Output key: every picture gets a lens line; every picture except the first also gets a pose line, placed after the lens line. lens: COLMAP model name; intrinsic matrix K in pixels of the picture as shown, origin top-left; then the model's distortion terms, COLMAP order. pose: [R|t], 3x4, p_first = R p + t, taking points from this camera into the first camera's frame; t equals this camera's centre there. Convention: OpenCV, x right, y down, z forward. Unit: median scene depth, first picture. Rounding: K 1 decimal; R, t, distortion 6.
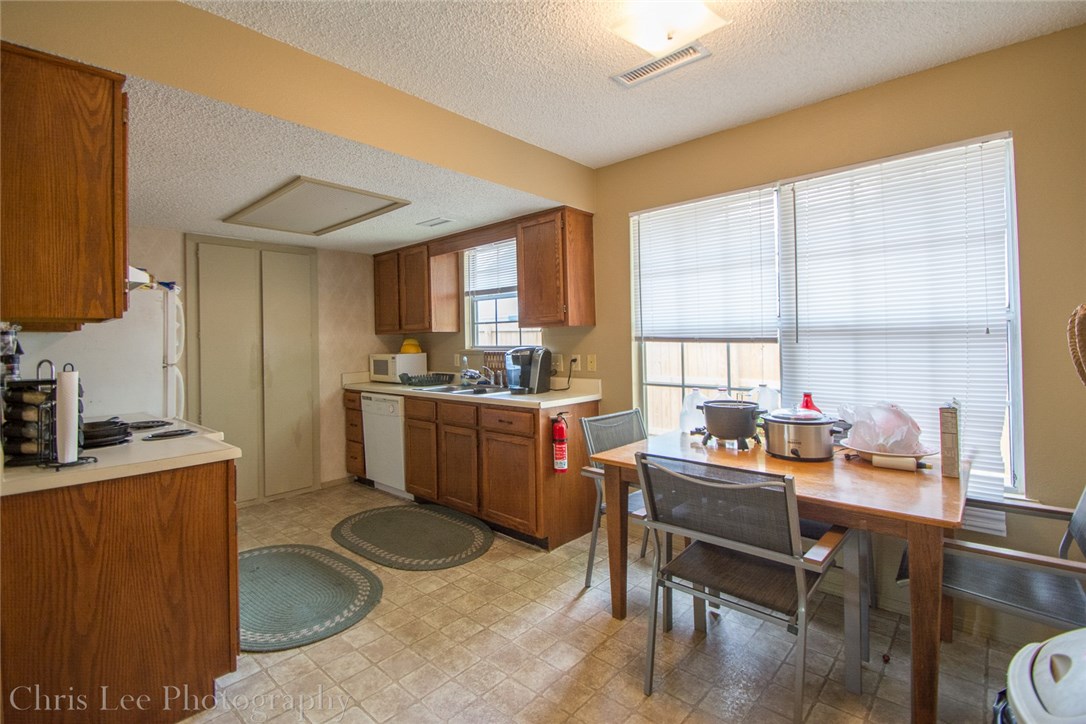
lens RADIAL K [[475.8, 0, 540.5], [0, 475.8, 337.3], [0, 0, 1]] dist [-0.014972, -0.000570]
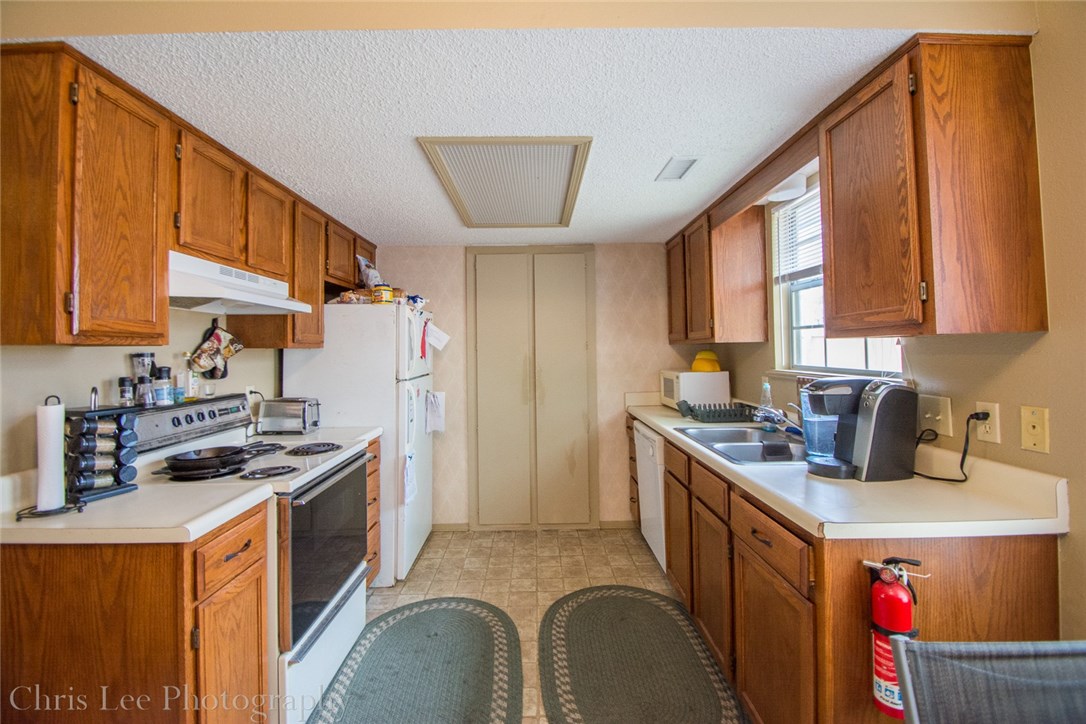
lens RADIAL K [[475.8, 0, 540.5], [0, 475.8, 337.3], [0, 0, 1]] dist [-0.014972, -0.000570]
pose [[0.685201, -0.009082, -0.728297, 0.108748], [0.004402, 0.999956, -0.008328, -0.017867], [0.728340, 0.002500, 0.685211, 0.456531]]
